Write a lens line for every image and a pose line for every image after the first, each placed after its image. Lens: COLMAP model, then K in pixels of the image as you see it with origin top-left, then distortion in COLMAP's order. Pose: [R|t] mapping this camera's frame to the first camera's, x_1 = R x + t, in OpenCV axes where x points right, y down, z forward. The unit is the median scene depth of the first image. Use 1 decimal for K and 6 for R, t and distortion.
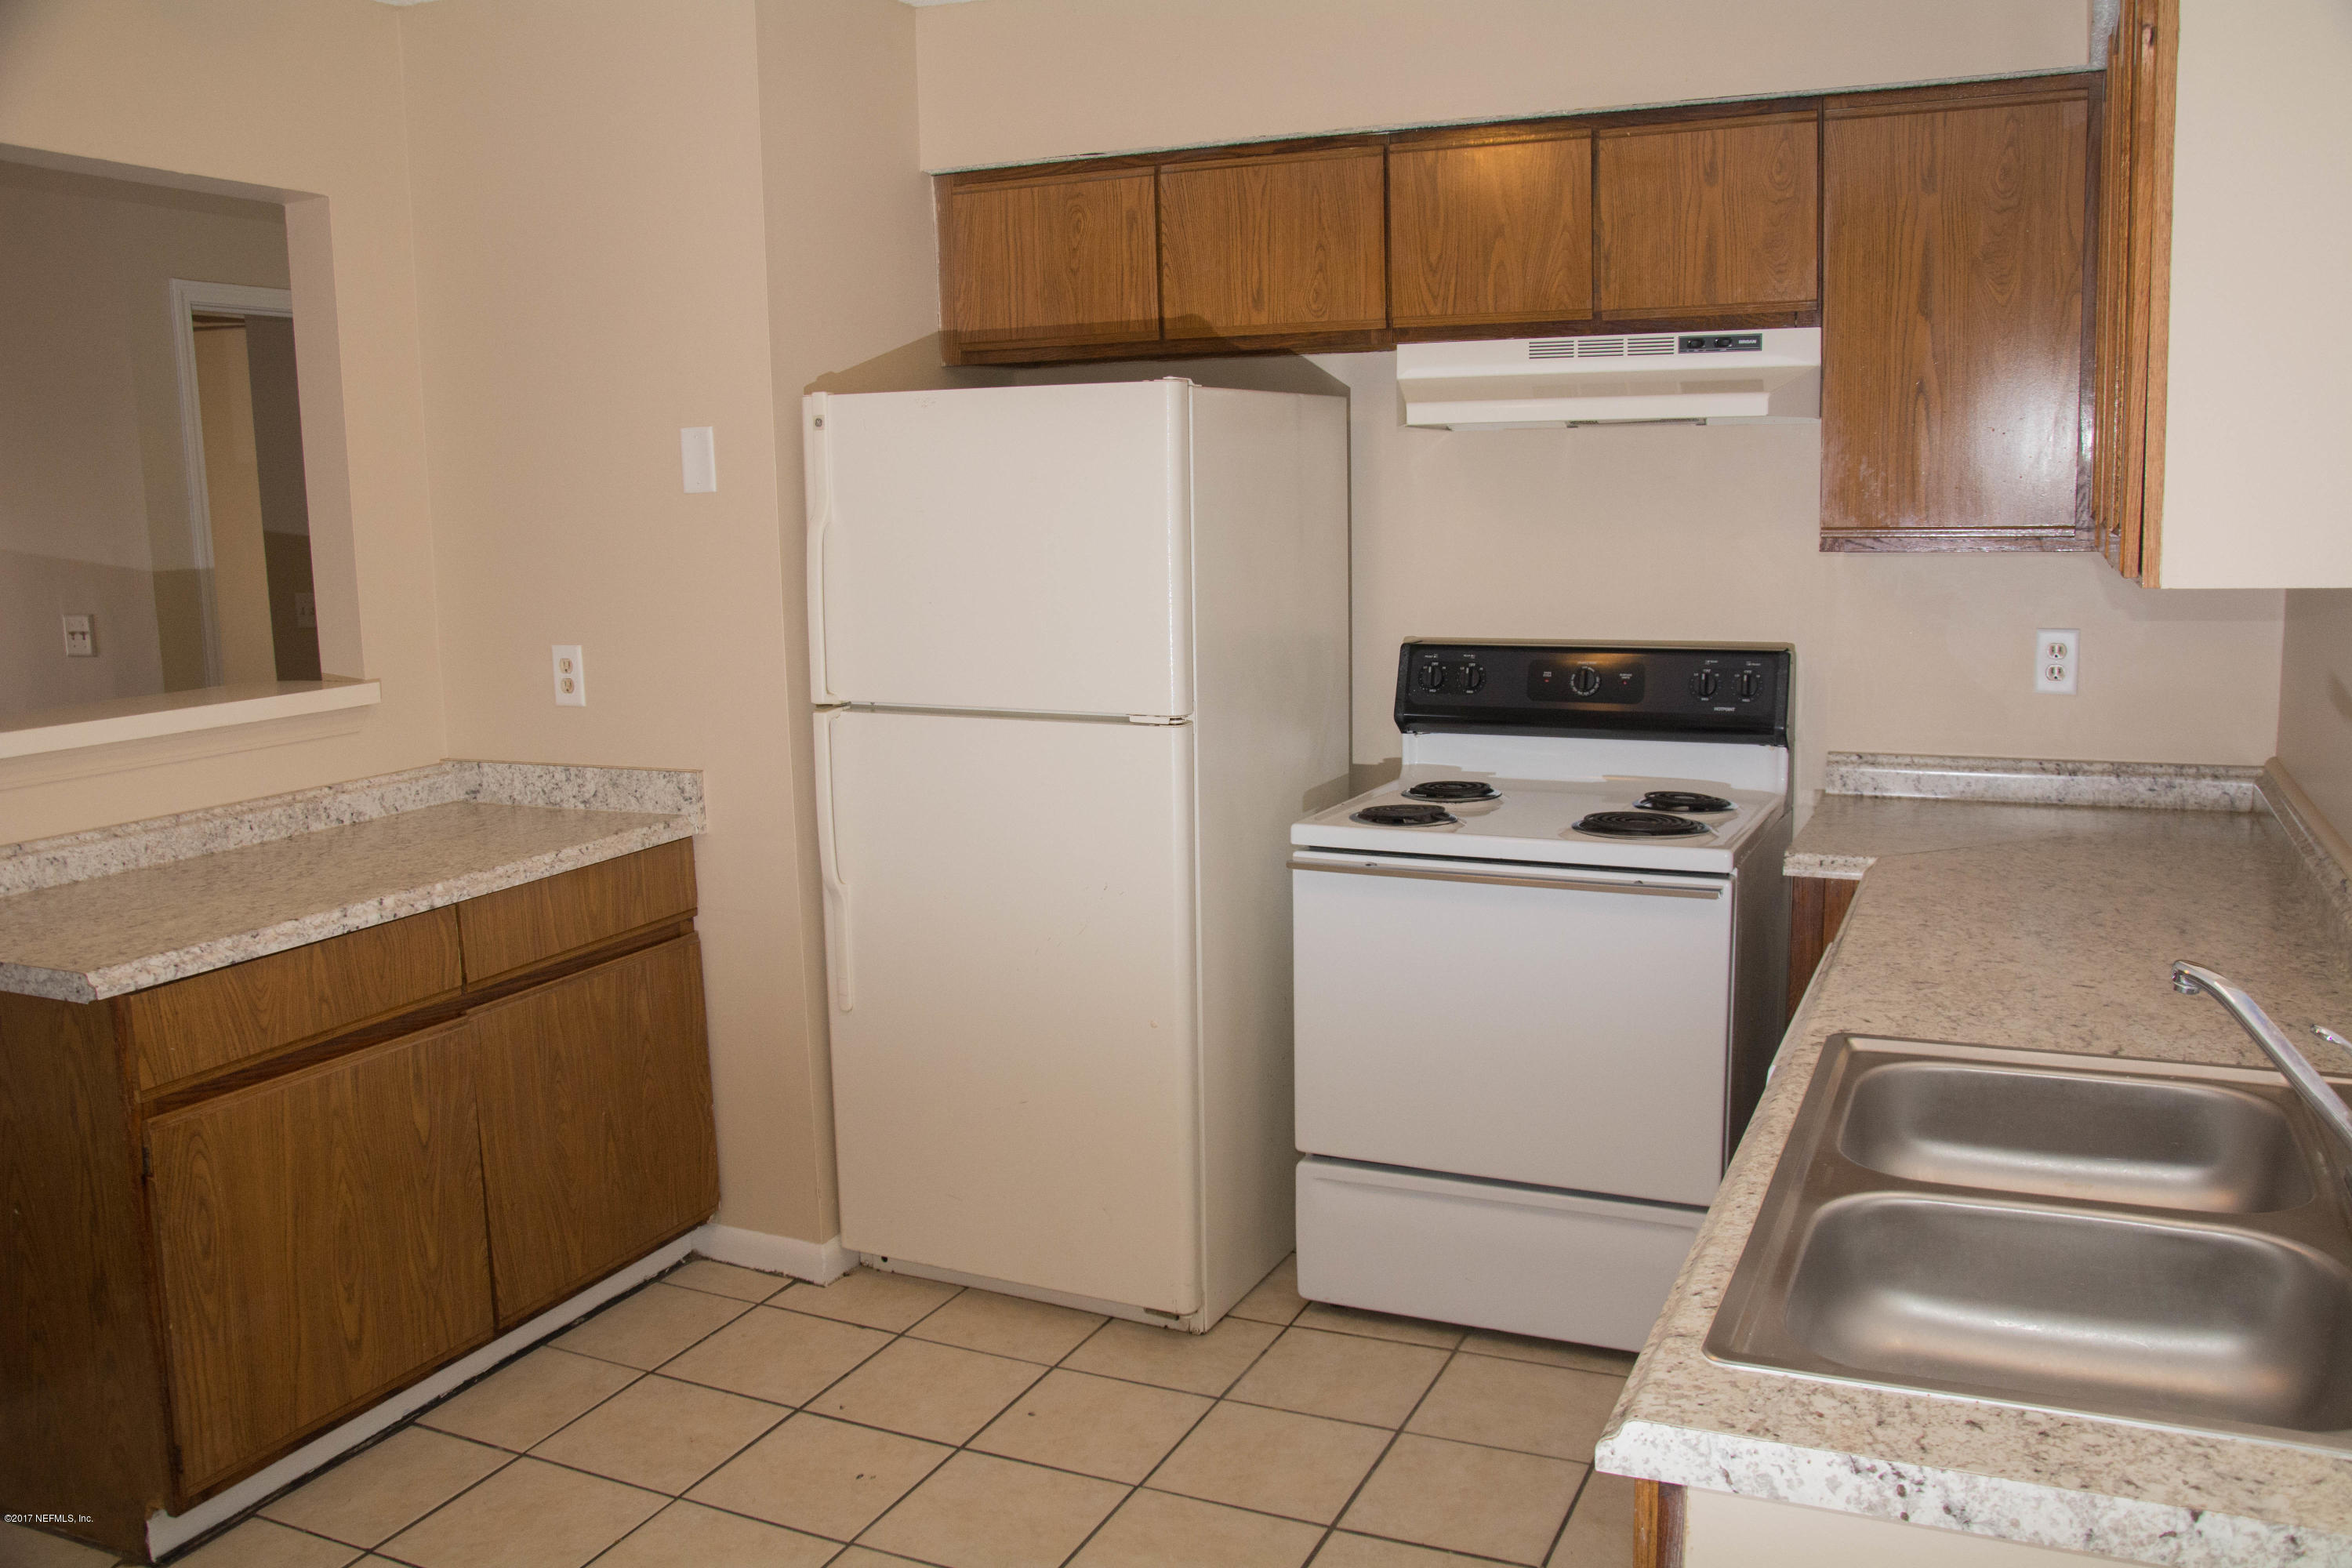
lens RADIAL K [[1919.9, 0, 1176.0], [0, 1919.9, 784.0], [0, 0, 1]] dist [-0.104090, 0.122511]
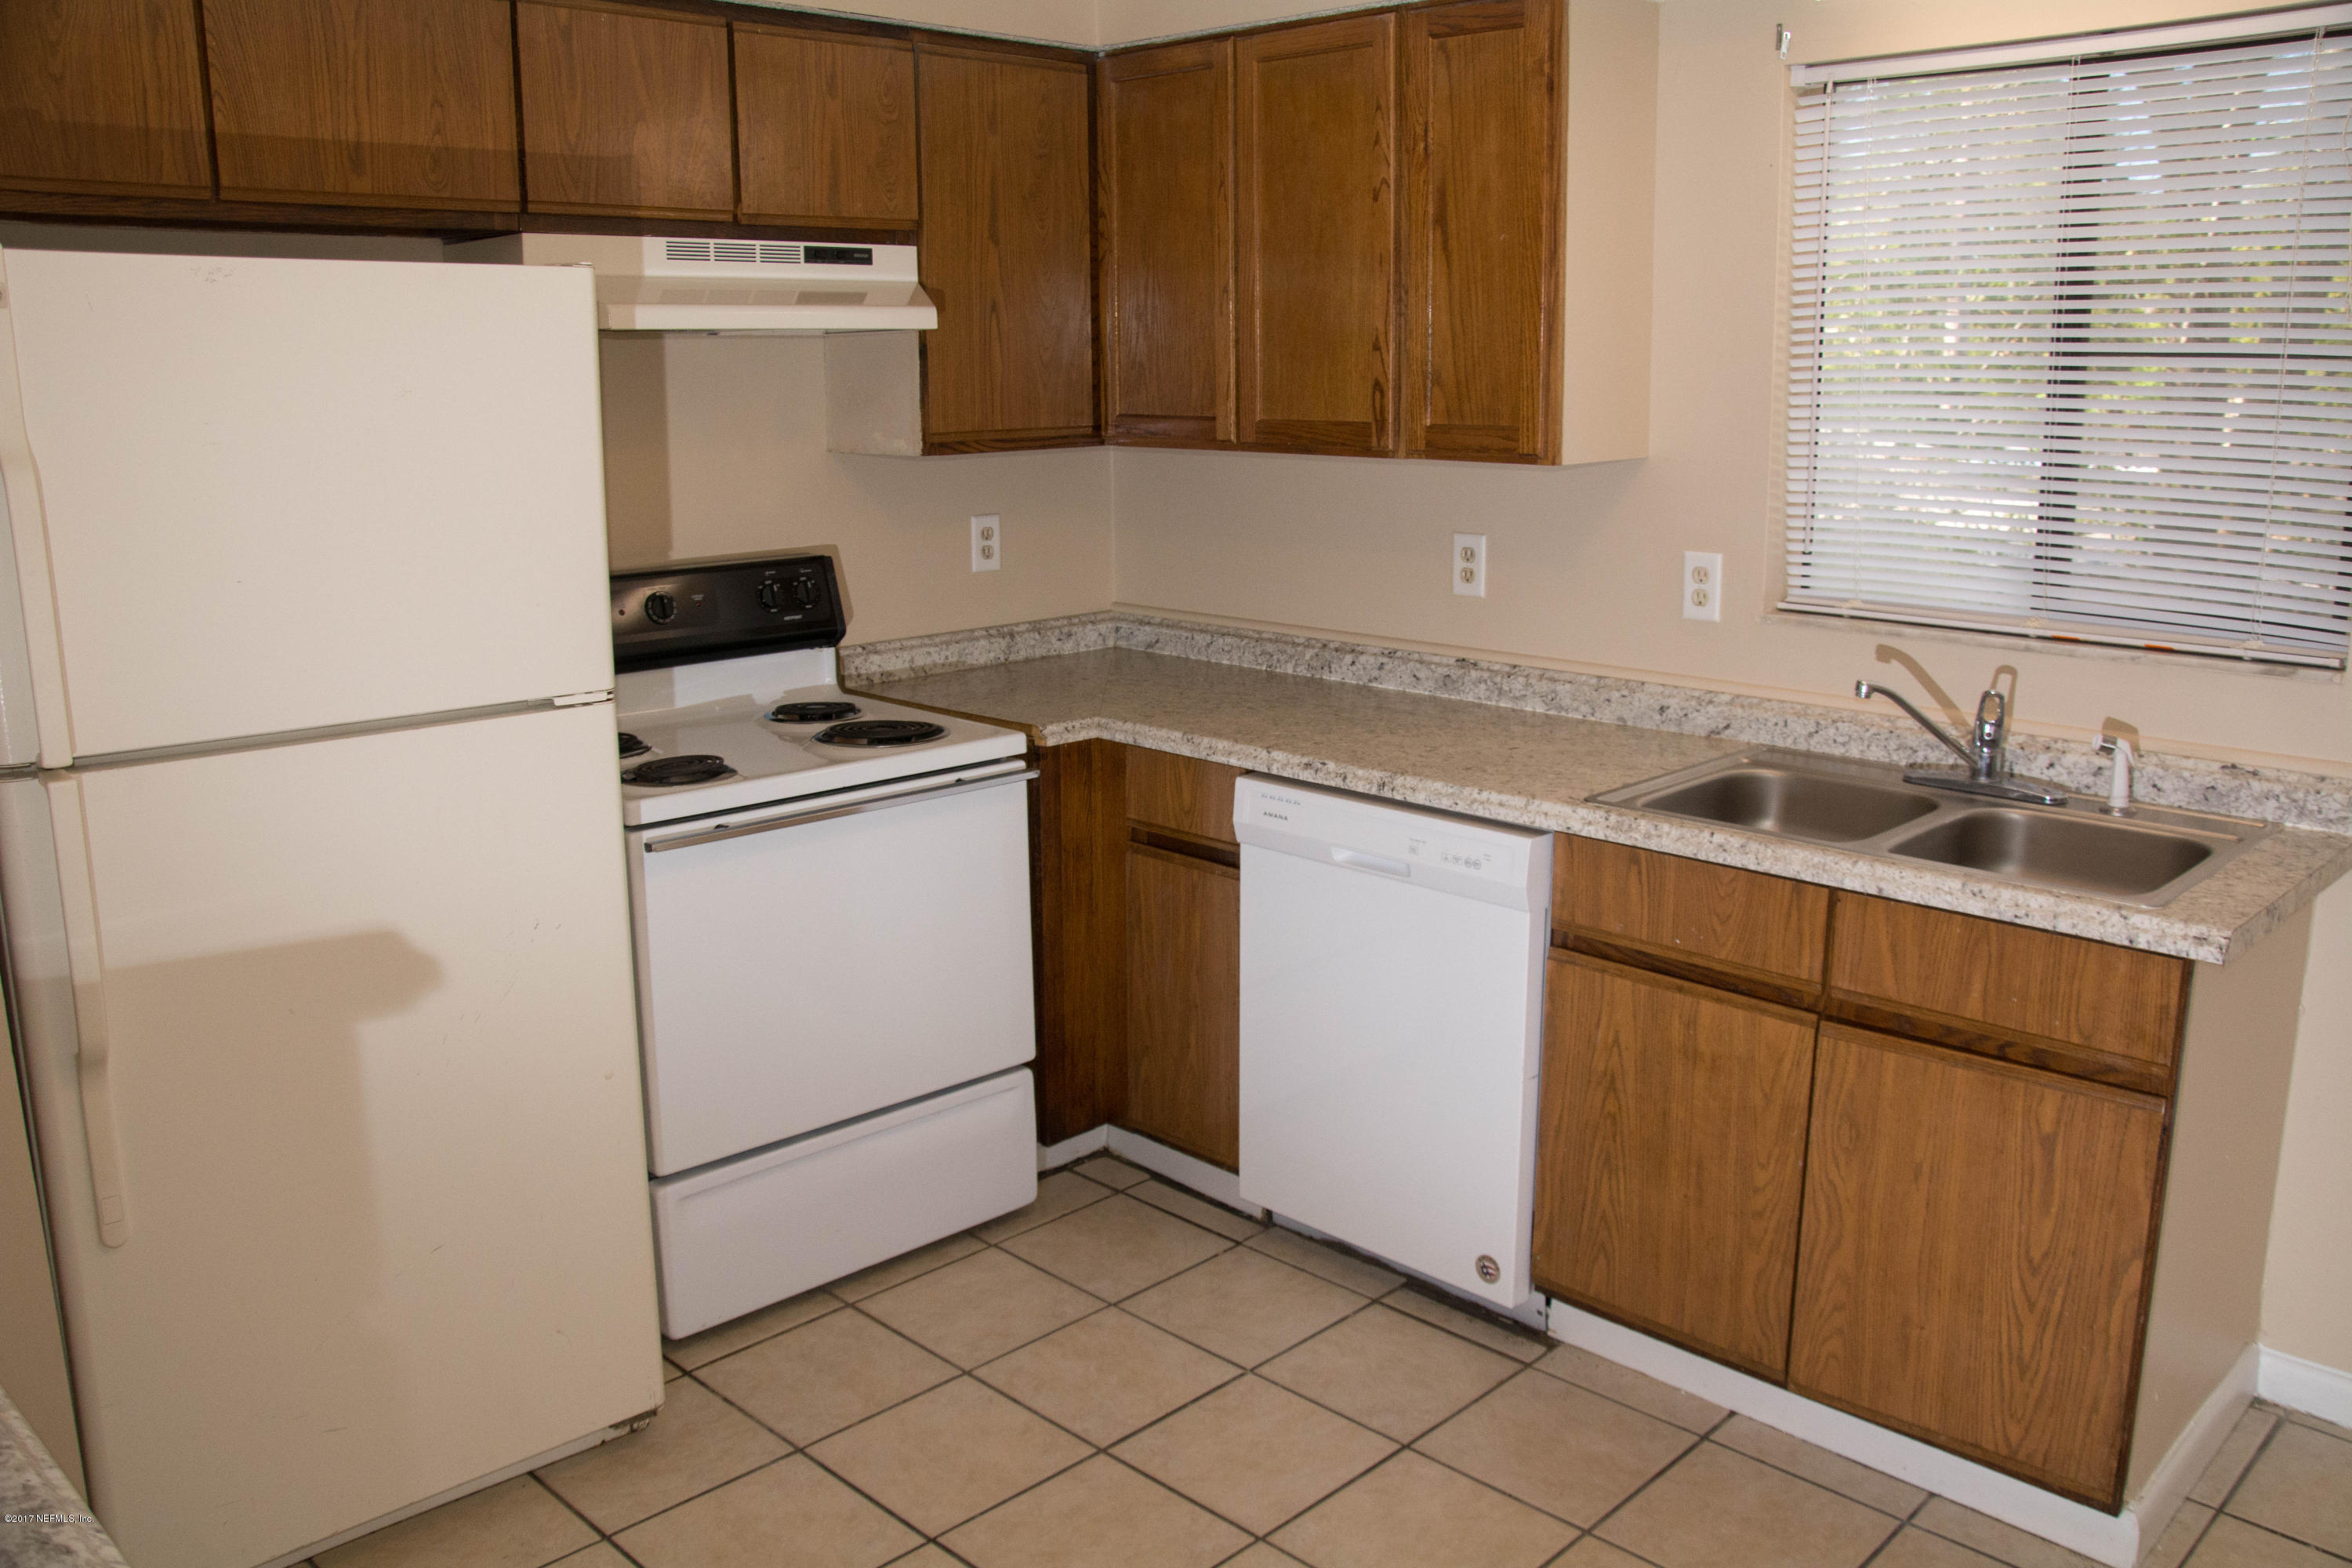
lens RADIAL K [[1919.9, 0, 1176.0], [0, 1919.9, 784.0], [0, 0, 1]] dist [-0.104090, 0.122511]
pose [[0.345552, -0.184946, 0.919994, -0.637953], [0.157154, 0.977946, 0.137569, -0.065954], [-0.925147, 0.097043, 0.366996, 0.481018]]
